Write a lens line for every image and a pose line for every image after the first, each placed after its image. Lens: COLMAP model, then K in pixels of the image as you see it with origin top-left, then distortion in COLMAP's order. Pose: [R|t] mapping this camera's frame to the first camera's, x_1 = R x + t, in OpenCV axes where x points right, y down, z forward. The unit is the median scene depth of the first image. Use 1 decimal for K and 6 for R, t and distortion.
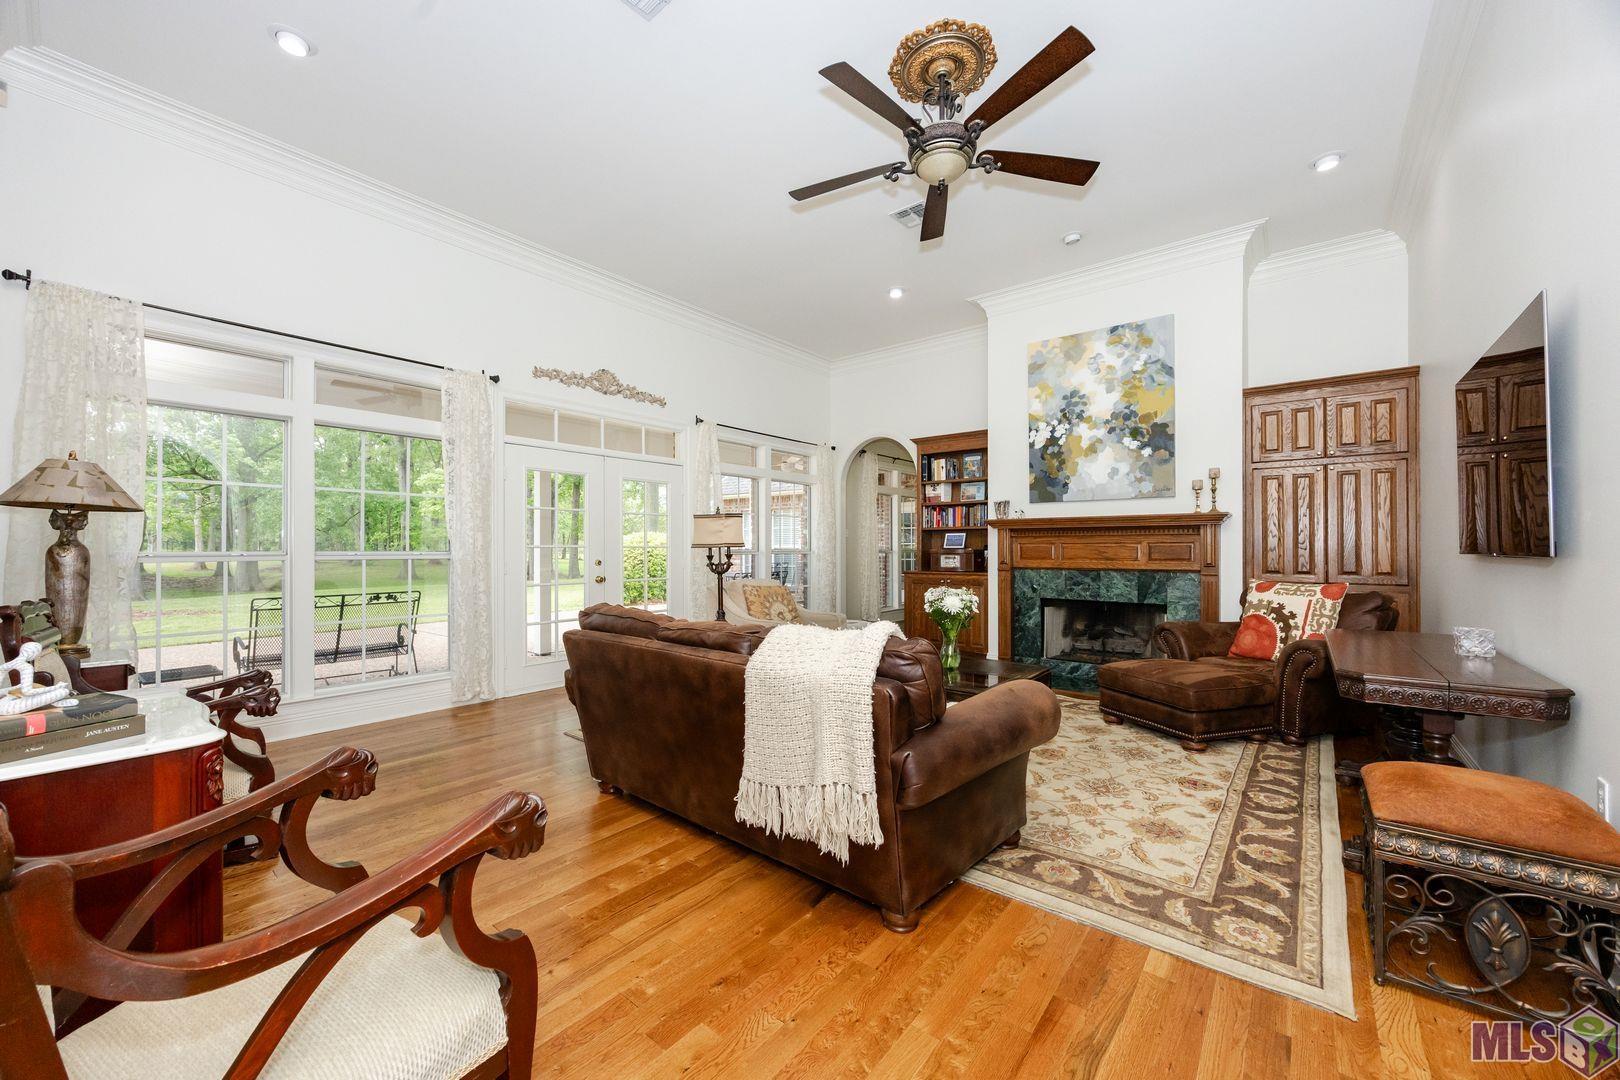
lens RADIAL K [[631.5, 0, 824.1], [0, 631.5, 540.2], [0, 0, 1]] dist [-0.001484, -0.000874]
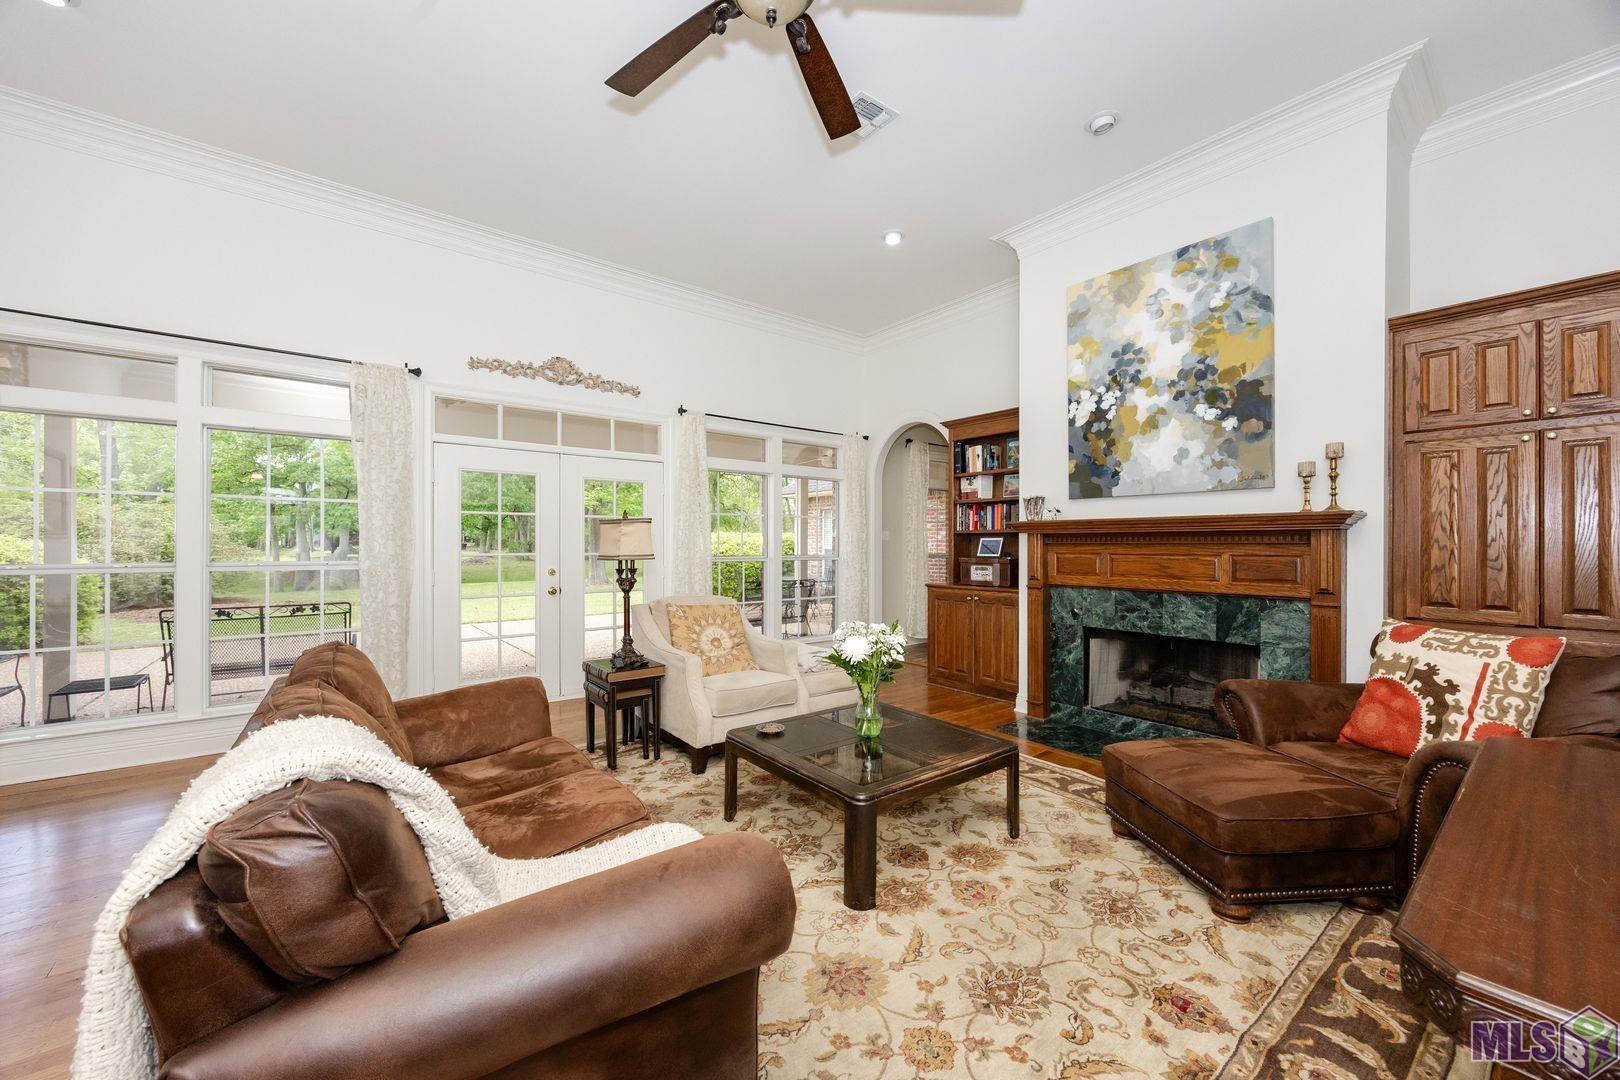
lens RADIAL K [[631.5, 0, 815.9], [0, 631.5, 540.6], [0, 0, 1]] dist [-0.001484, -0.000874]
pose [[0.973018, 0.001539, -0.230725, 0.230429], [-0.000192, 0.999983, 0.005860, -0.015848], [0.230730, -0.005657, 0.973001, 0.223999]]
